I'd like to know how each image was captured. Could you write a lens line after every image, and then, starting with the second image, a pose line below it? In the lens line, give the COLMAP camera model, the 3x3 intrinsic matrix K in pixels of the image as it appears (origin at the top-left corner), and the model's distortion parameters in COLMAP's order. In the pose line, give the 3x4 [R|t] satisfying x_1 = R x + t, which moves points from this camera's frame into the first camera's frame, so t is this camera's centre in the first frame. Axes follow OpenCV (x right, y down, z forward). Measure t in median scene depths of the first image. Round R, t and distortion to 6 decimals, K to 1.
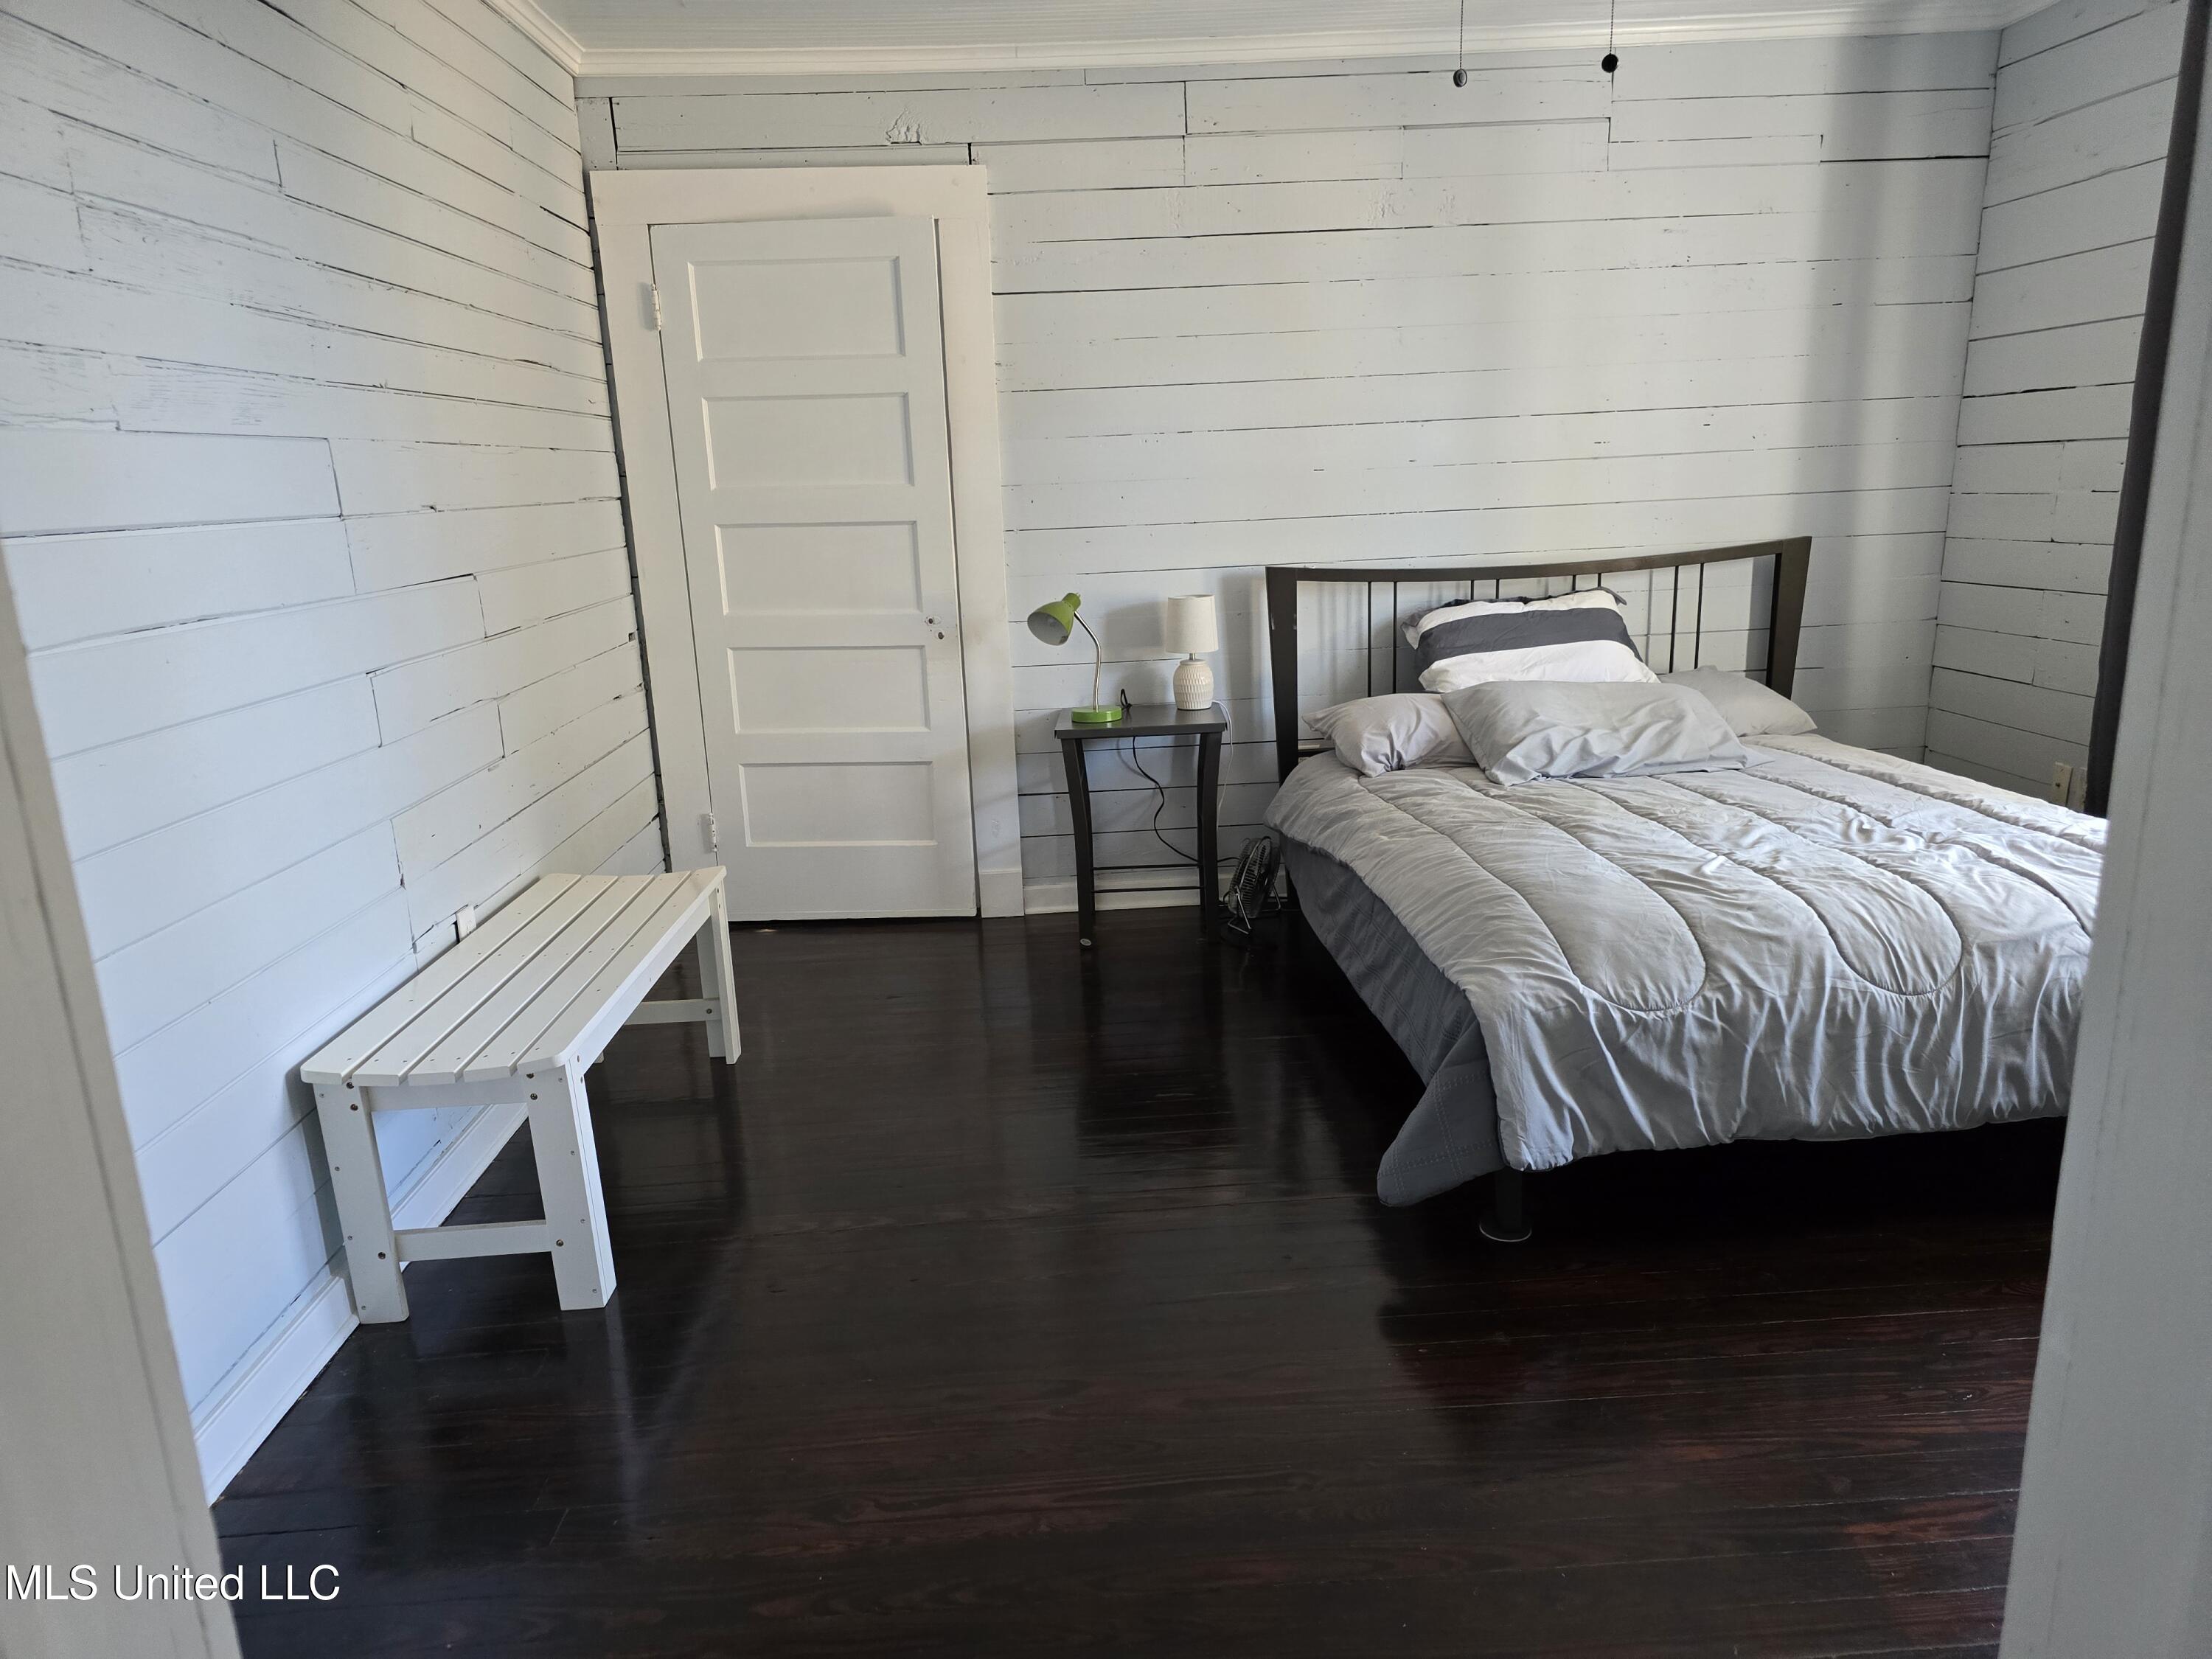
lens RADIAL K [[1480.2, 0, 1101.7], [0, 1480.2, 873.0], [0, 0, 1]] dist [0.068418, -0.064338]
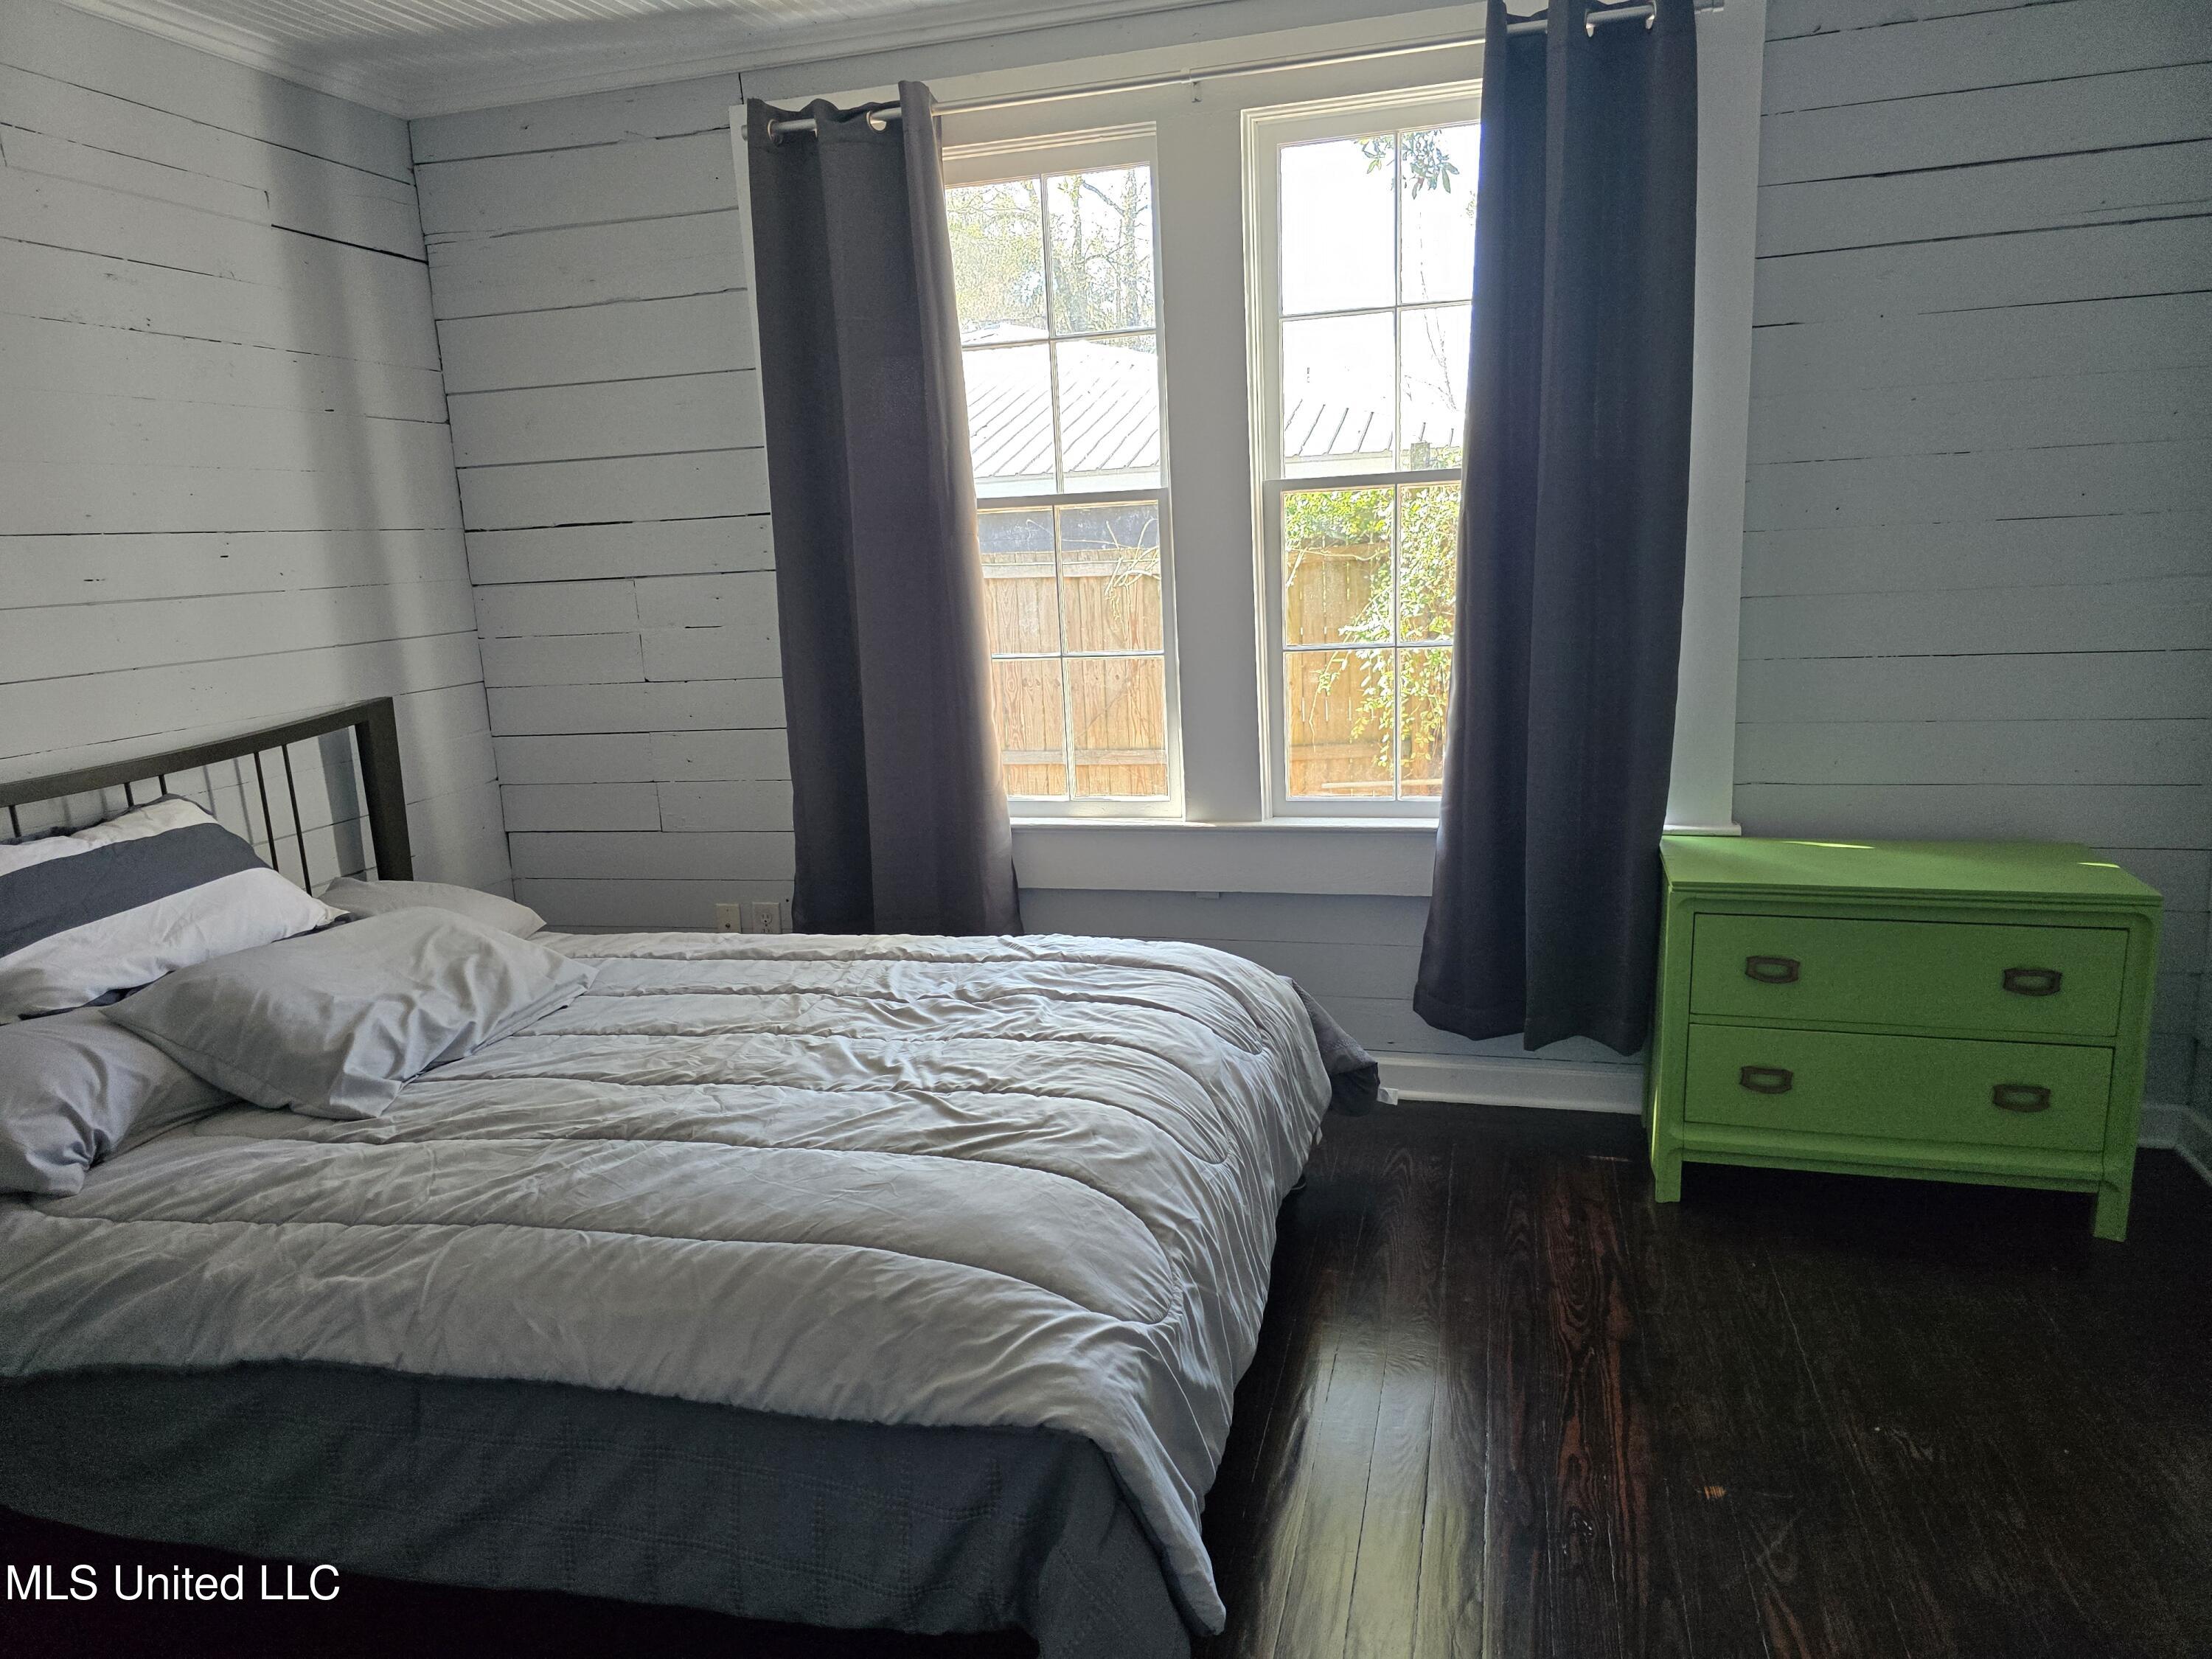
lens RADIAL K [[1480.2, 0, 1113.0], [0, 1480.2, 838.8], [0, 0, 1]] dist [0.068418, -0.064338]
pose [[0.305824, -0.166716, 0.937378, -0.191047], [0.283976, 0.955708, 0.077328, -0.129697], [-0.908752, 0.242544, 0.339622, 0.496106]]
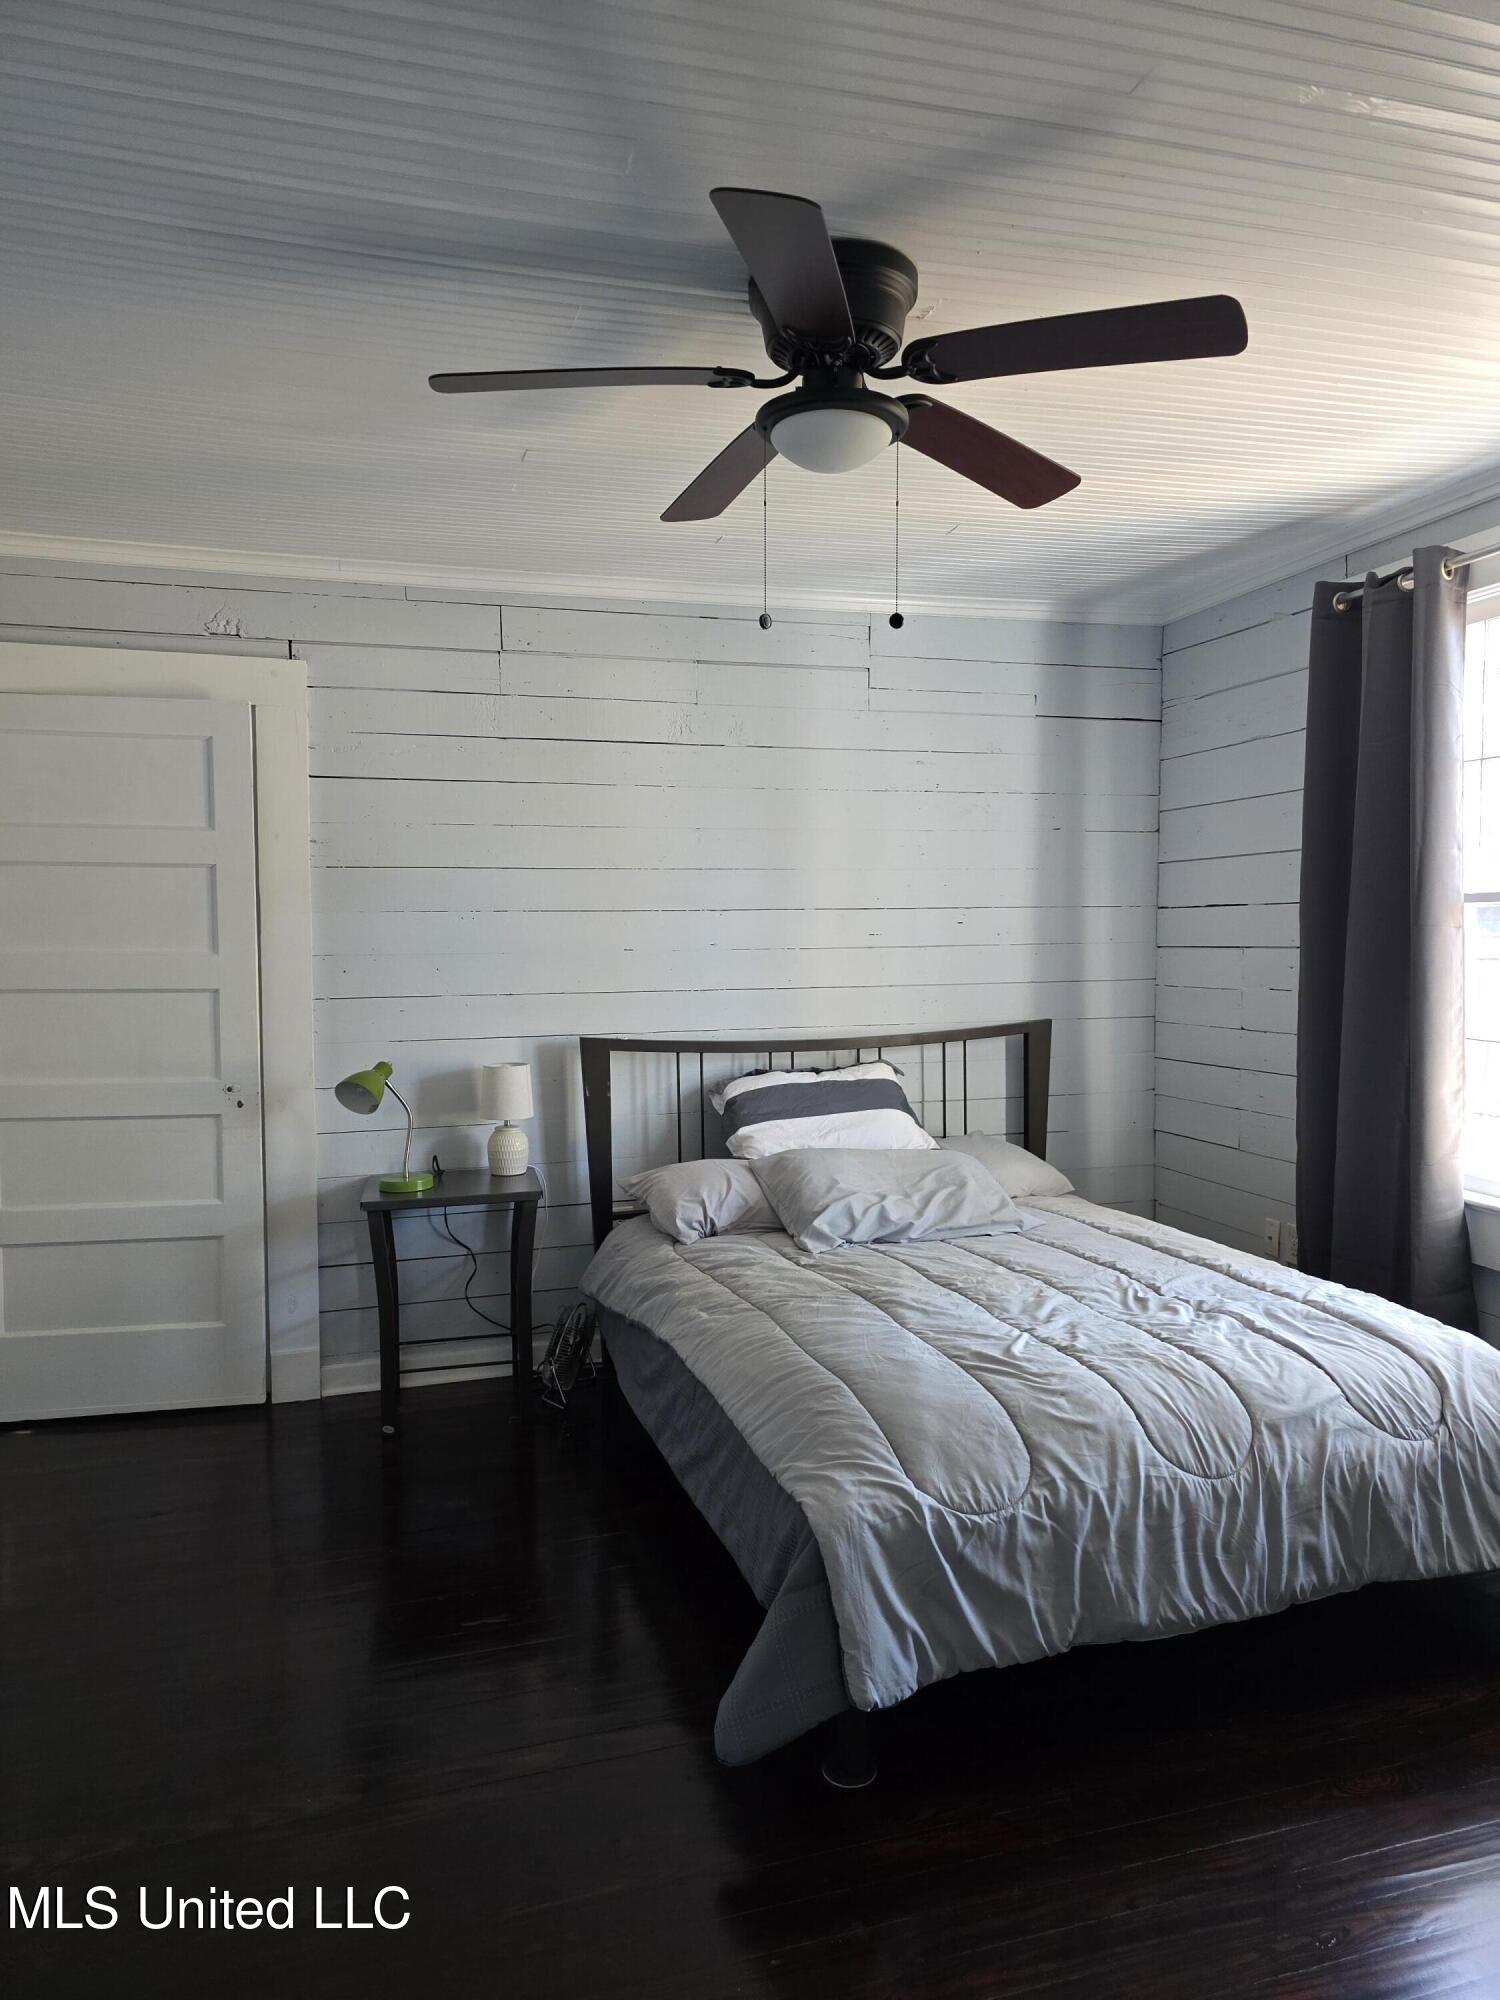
lens RADIAL K [[1338.3, 0, 750.3], [0, 1338.3, 1003.5], [0, 0, 1]] dist [0.068418, -0.064338]
pose [[0.970650, 0.017427, 0.239864, 0.001730], [0.032896, 0.978376, -0.204203, -0.040024], [-0.238236, 0.206101, 0.949087, 0.089922]]
